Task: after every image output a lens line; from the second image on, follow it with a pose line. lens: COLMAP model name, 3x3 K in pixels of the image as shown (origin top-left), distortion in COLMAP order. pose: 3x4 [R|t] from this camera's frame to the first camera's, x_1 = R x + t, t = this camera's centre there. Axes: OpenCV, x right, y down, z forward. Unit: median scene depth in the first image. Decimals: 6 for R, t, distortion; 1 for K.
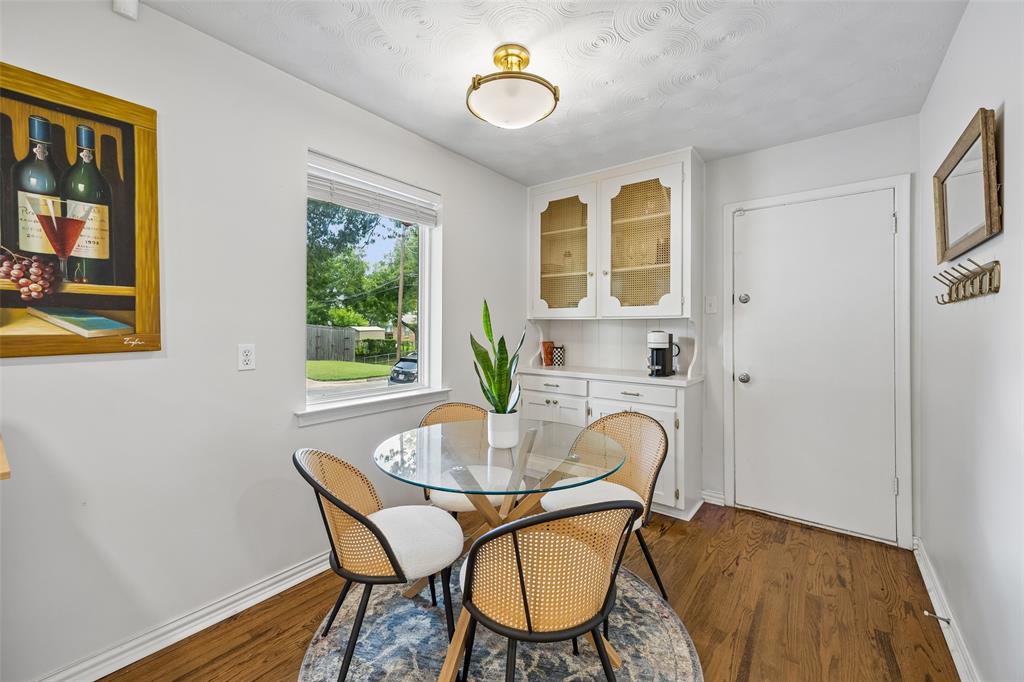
lens RADIAL K [[406.9, 0, 511.0], [0, 406.9, 327.0], [0, 0, 1]] dist [-0.000051, 0.000021]
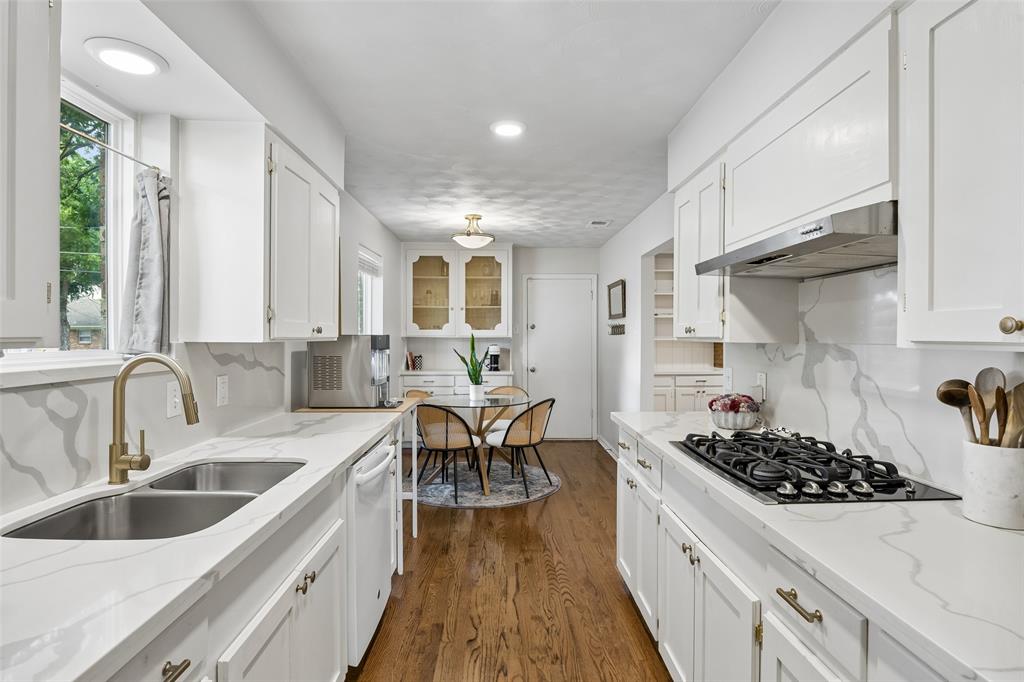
lens RADIAL K [[549.6, 0, 511.5], [0, 549.6, 335.0], [0, 0, 1]] dist [-0.000910, -0.000164]
pose [[0.771019, -0.003088, 0.636804, -0.995072], [-0.000442, 0.999985, 0.005384, -0.041030], [-0.636812, -0.004433, 0.771007, -0.789275]]
